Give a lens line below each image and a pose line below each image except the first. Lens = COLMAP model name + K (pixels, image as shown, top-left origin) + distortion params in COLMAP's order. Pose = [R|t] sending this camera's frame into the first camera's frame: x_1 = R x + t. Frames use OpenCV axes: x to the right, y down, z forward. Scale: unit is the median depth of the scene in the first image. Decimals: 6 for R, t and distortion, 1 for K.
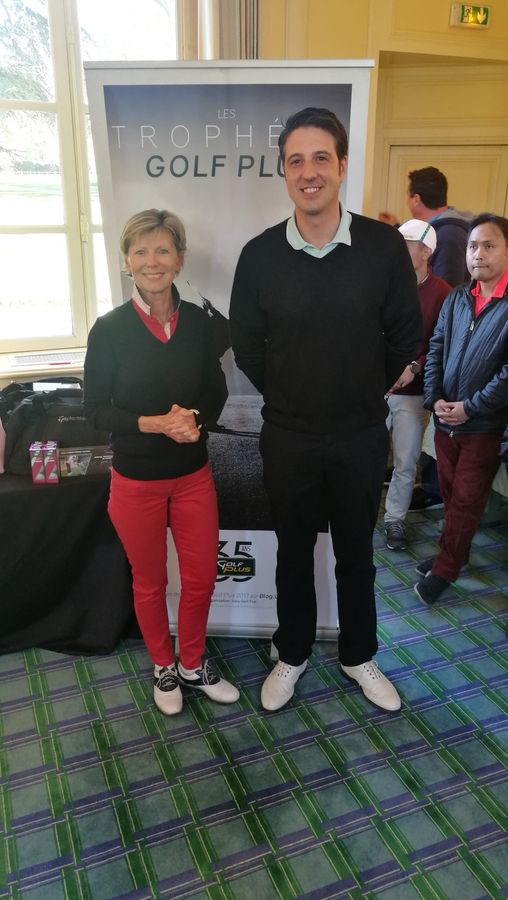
lens RADIAL K [[718.7, 0, 251.2], [0, 718.7, 446.9], [0, 0, 1]] dist [0.001779, 0.028303]
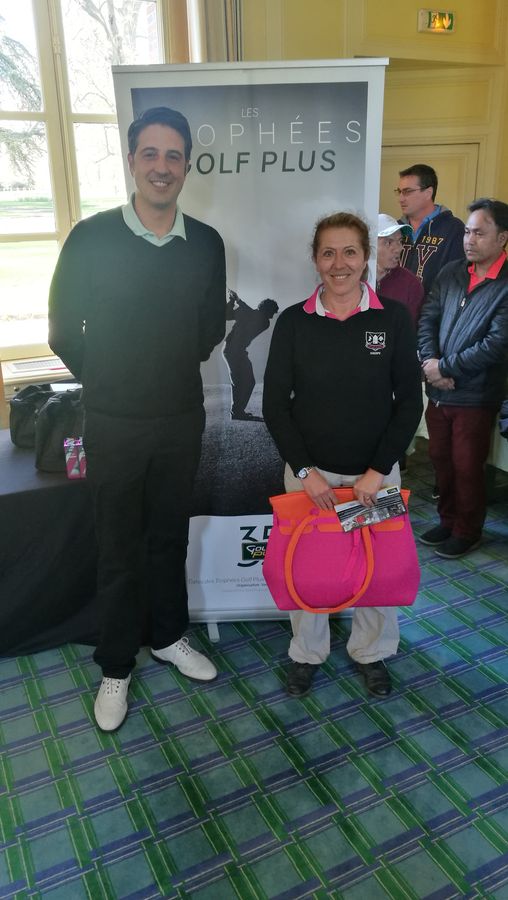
lens RADIAL K [[718.1, 0, 247.3], [0, 718.1, 445.8], [0, 0, 1]] dist [0.001251, 0.013545]
pose [[0.996909, -0.052689, 0.058285, -0.122341], [0.053462, 0.998500, -0.011788, 0.033601], [-0.057577, 0.014867, 0.998230, -0.037522]]
